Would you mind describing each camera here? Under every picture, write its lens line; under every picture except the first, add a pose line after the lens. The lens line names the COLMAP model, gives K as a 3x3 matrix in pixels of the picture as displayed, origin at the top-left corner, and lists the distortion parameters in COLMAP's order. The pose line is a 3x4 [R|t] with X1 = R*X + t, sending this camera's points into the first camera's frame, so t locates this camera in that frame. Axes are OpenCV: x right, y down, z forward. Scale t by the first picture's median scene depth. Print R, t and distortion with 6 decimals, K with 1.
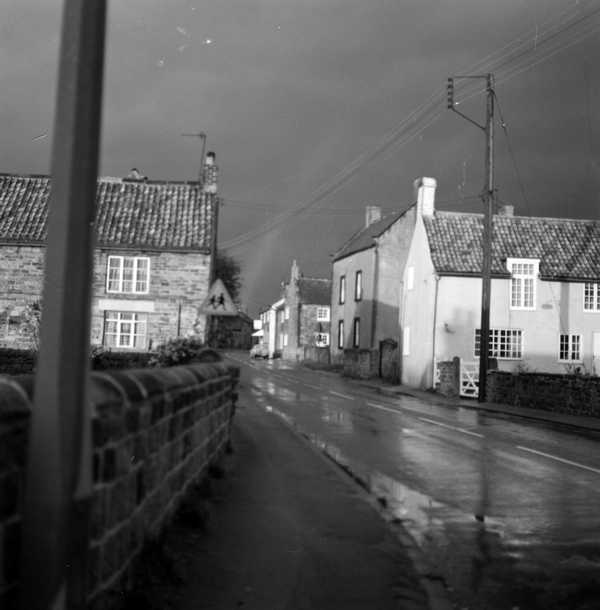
lens RADIAL K [[920.8, 0, 303.6], [0, 920.8, 300.0], [0, 0, 1]] dist [-0.025669, 0.000000]
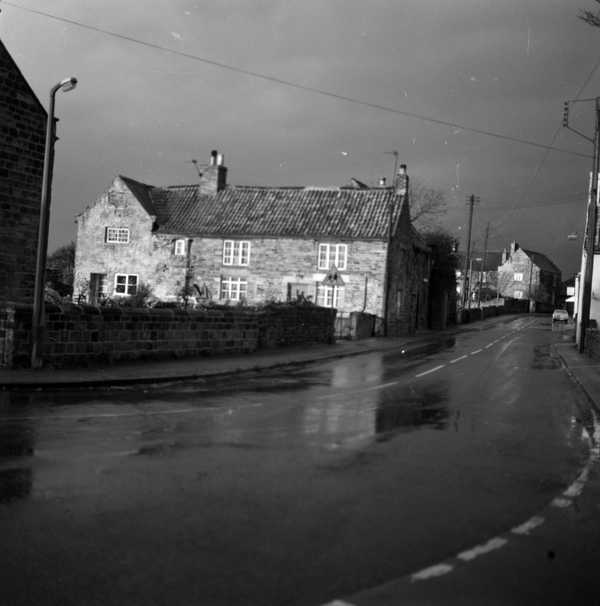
lens RADIAL K [[915.9, 0, 298.2], [0, 915.9, 287.2], [0, 0, 1]] dist [-0.027174, 0.000000]
pose [[0.913248, 0.006865, -0.407346, 0.341452], [0.003144, 0.999709, 0.023896, -0.013852], [0.407391, -0.023104, 0.912961, -0.332334]]
